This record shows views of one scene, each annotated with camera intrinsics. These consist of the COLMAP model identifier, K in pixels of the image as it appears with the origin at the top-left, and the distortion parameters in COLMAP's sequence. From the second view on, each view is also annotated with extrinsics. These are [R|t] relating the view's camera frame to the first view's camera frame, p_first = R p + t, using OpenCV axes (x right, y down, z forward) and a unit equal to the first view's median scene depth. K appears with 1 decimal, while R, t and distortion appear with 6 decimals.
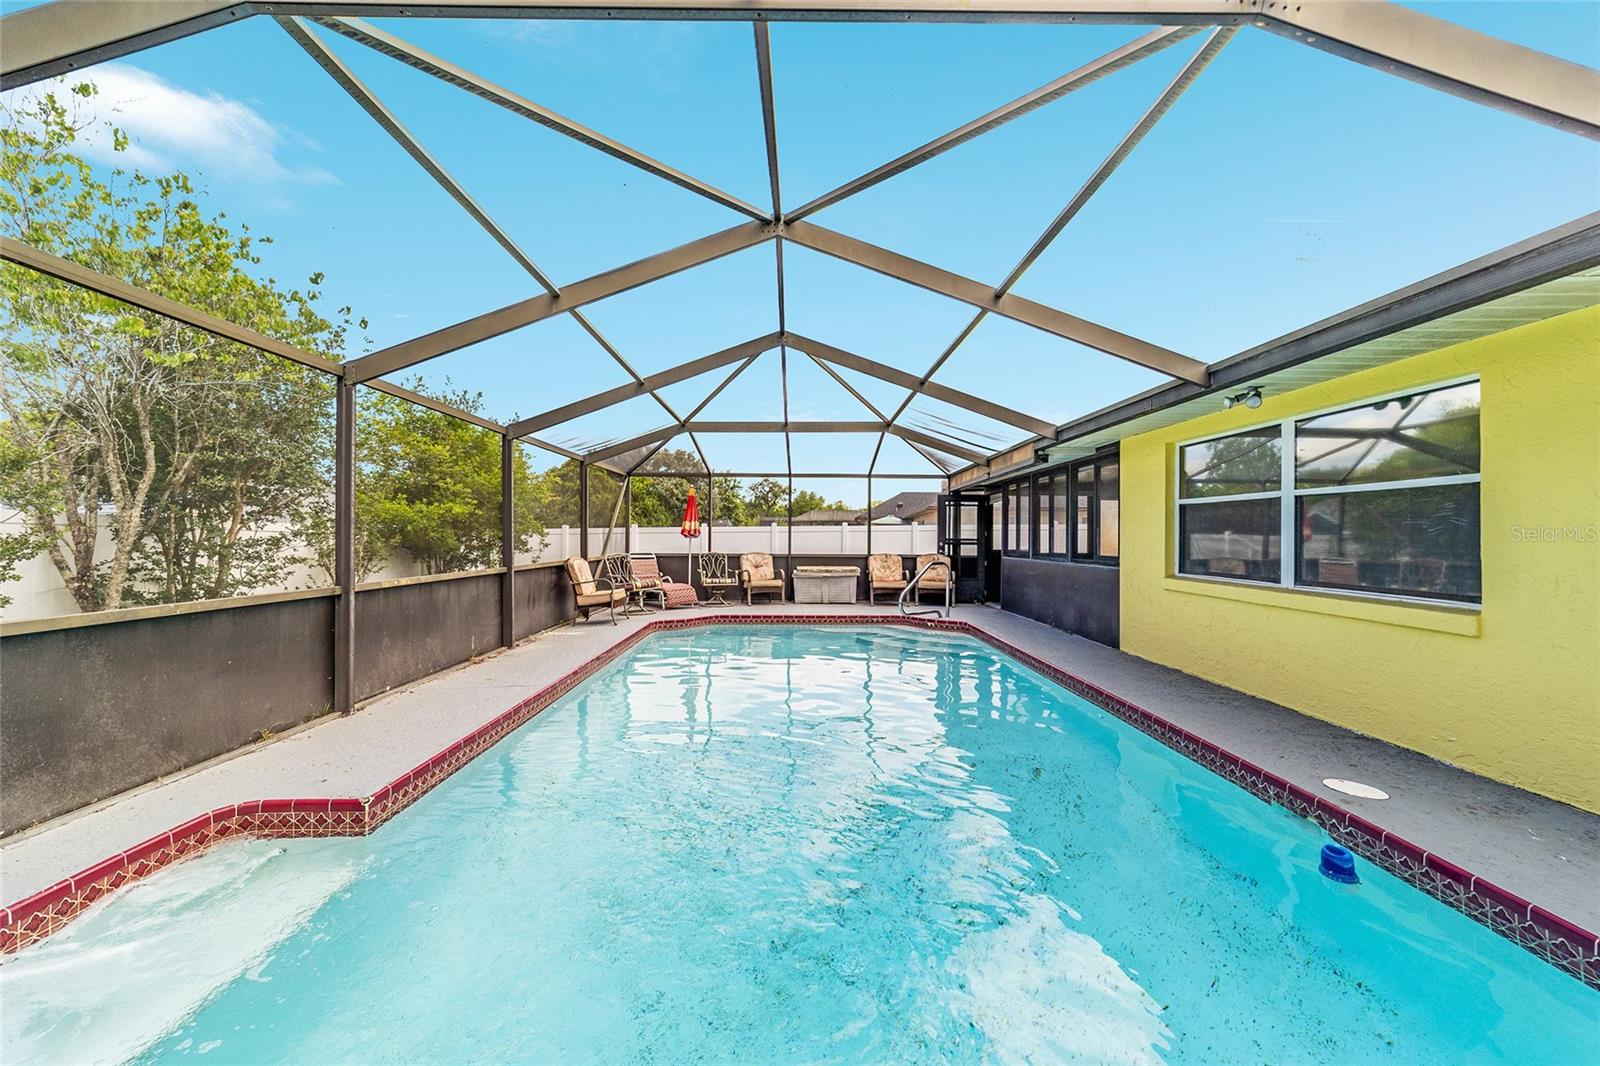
lens RADIAL K [[614.4, 0, 797.7], [0, 614.4, 528.6], [0, 0, 1]] dist [-0.018189, 0.009224]
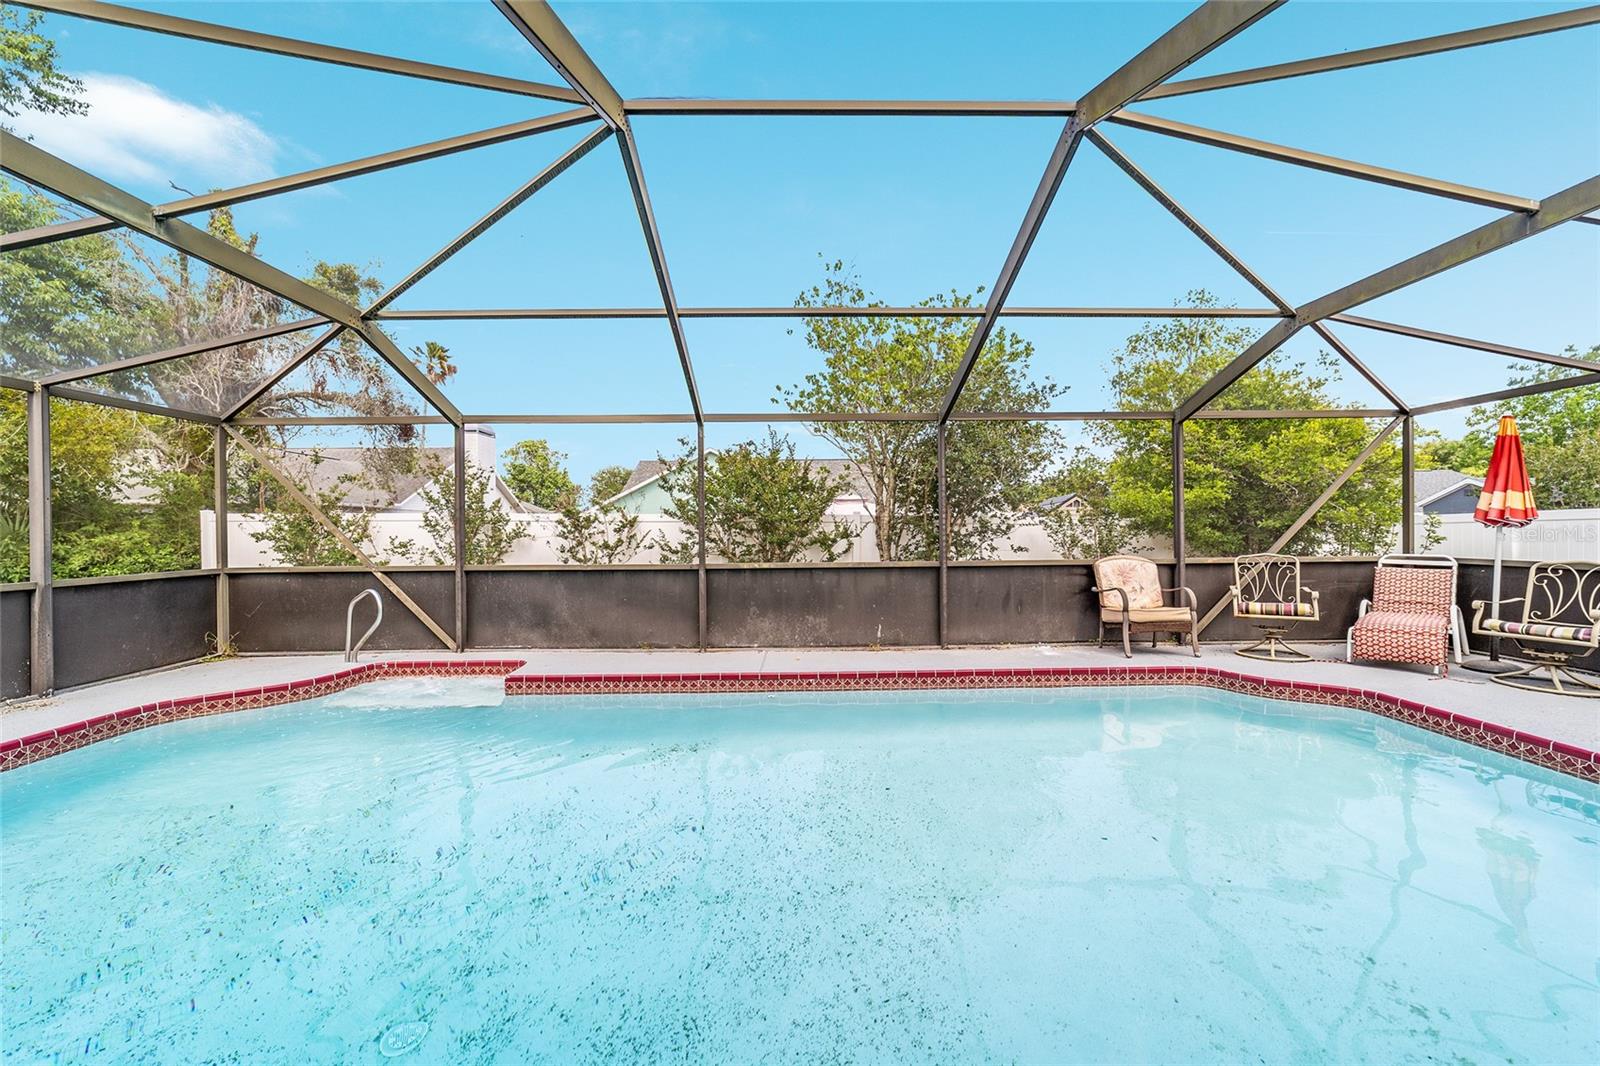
lens RADIAL K [[614.4, 0, 797.7], [0, 614.4, 528.6], [0, 0, 1]] dist [-0.018189, 0.009224]
pose [[0.007683, -0.010391, -0.999916, 0.280733], [0.017105, 0.999801, -0.010258, 0.011363], [0.999824, -0.017025, 0.007859, 0.472154]]
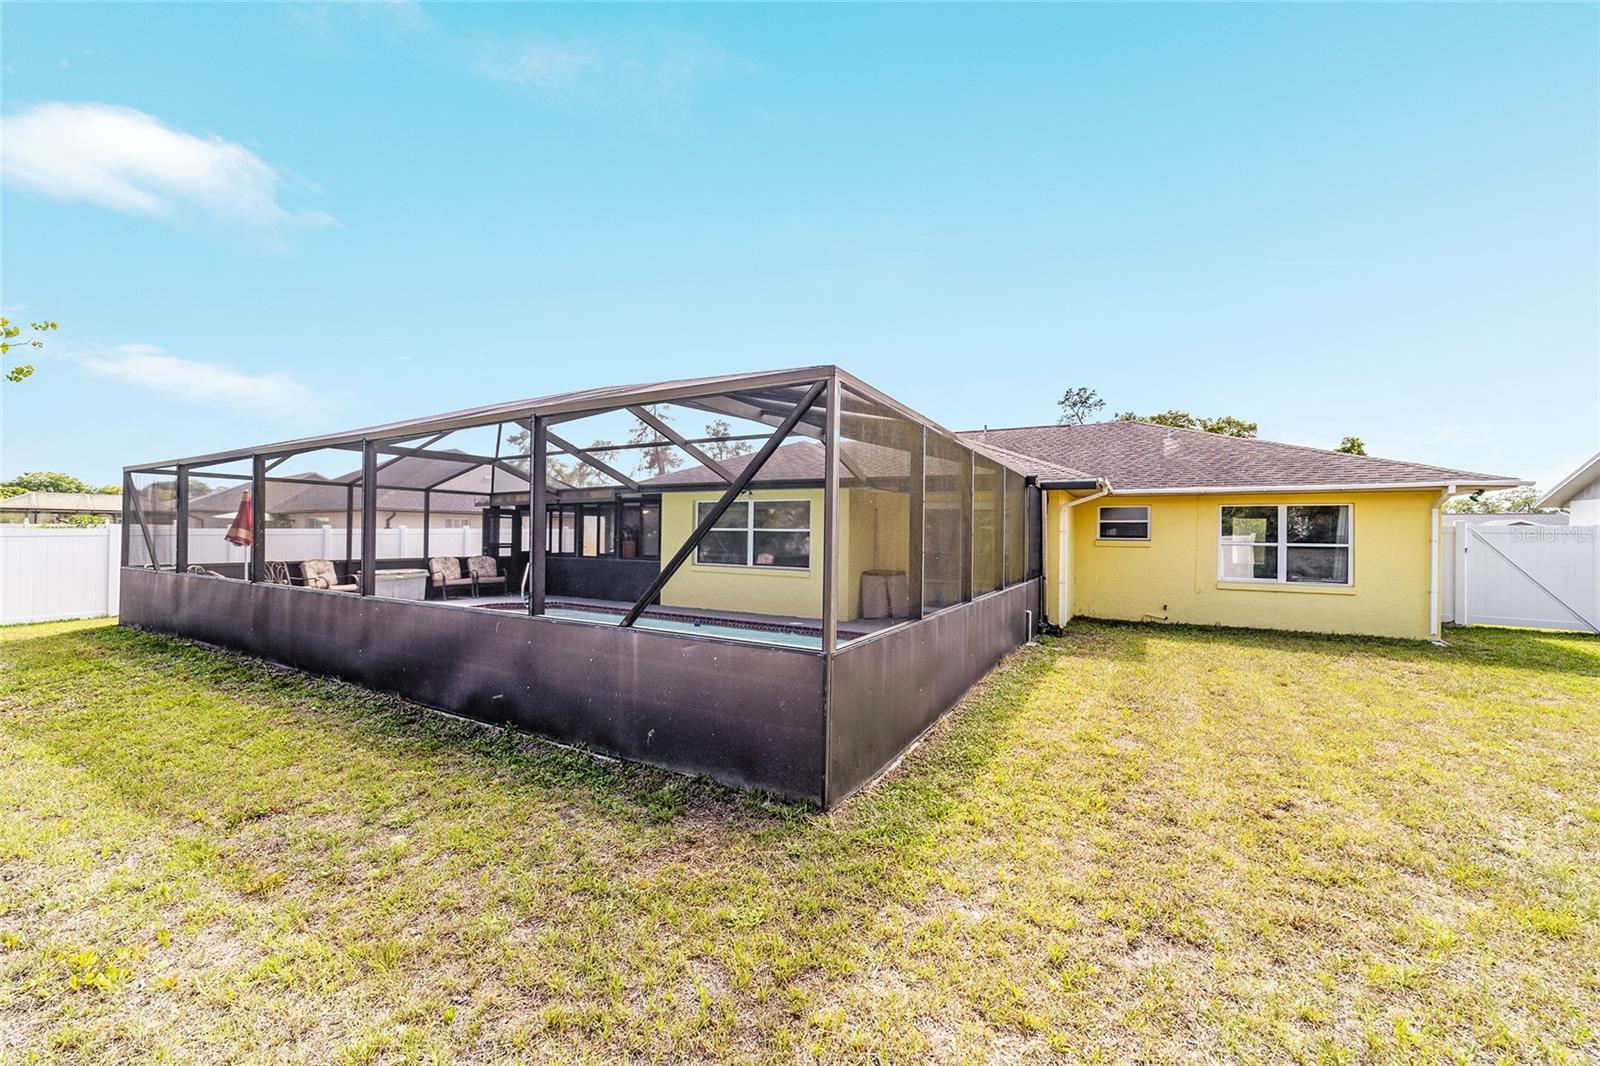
lens RADIAL K [[614.4, 0, 797.7], [0, 614.4, 528.6], [0, 0, 1]] dist [-0.018189, 0.009224]
pose [[0.508726, 0.008175, 0.860890, -0.551484], [-0.018414, 0.999829, 0.001387, -0.029342], [-0.860732, -0.016558, 0.508789, -0.201286]]
